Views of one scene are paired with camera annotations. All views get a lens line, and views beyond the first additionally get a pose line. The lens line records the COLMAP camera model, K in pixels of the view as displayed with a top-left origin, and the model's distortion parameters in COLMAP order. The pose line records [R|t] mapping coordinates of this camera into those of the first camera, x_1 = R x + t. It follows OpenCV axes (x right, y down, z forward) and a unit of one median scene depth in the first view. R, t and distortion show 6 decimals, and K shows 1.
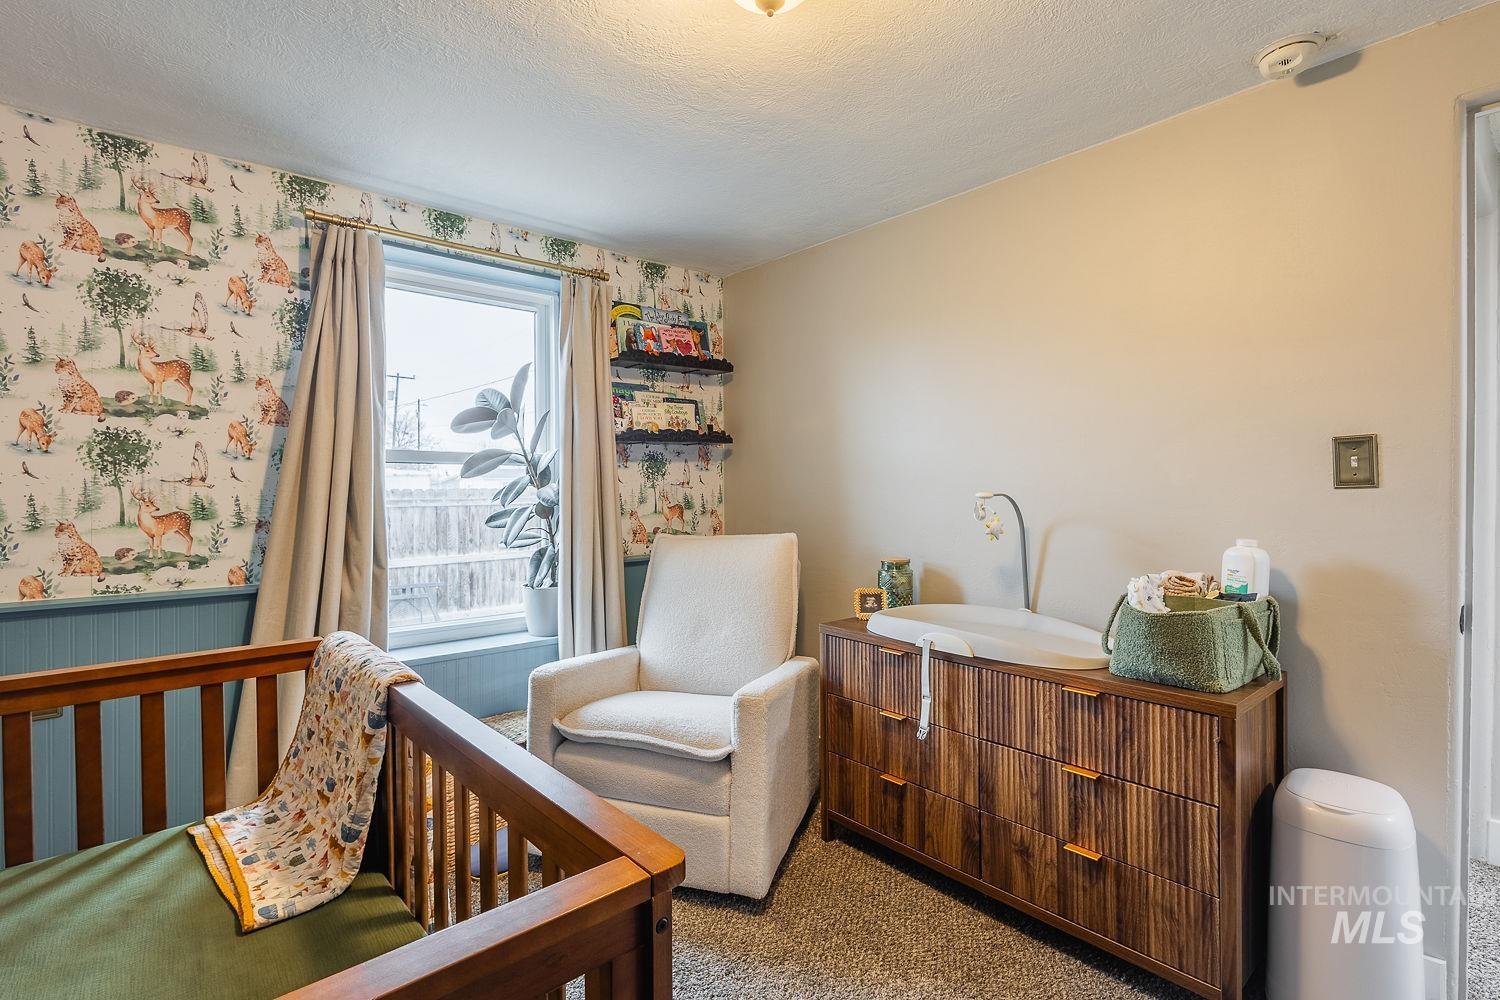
lens RADIAL K [[710.9, 0, 750.0], [0, 710.9, 500.0], [0, 0, 1]] dist [0.000282, -0.000091]
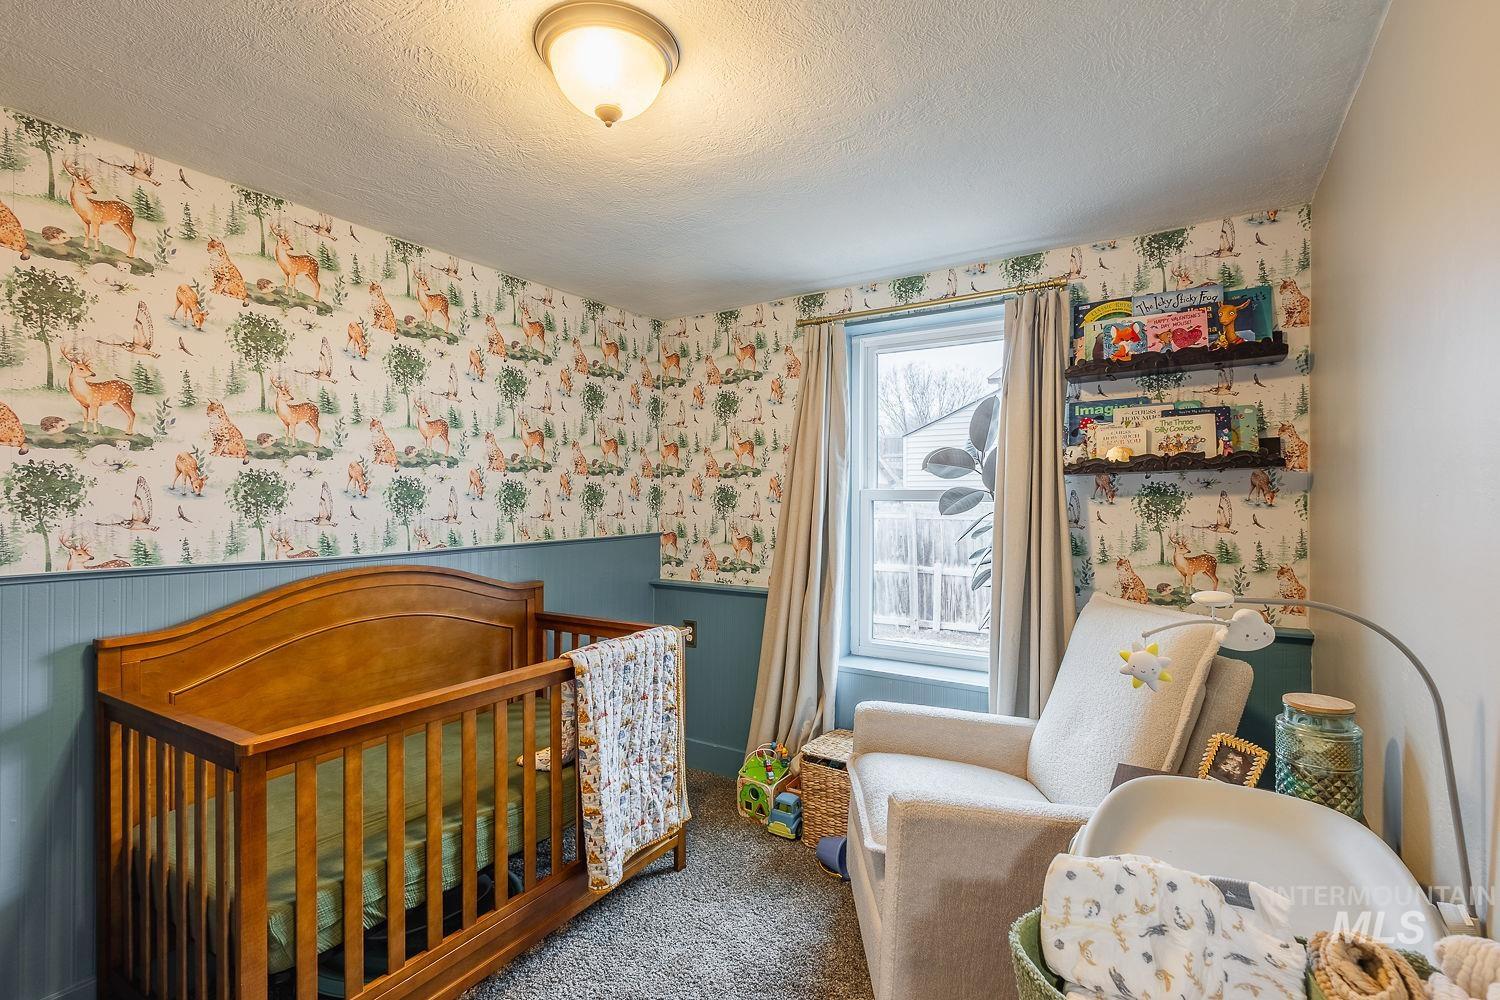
lens RADIAL K [[710.9, 0, 750.0], [0, 710.9, 500.0], [0, 0, 1]] dist [0.000282, -0.000091]
pose [[0.271925, 0.008437, -0.962281, 0.505846], [-0.014952, 0.999878, 0.004541, -0.050196], [0.962202, 0.013153, 0.272018, 0.404749]]
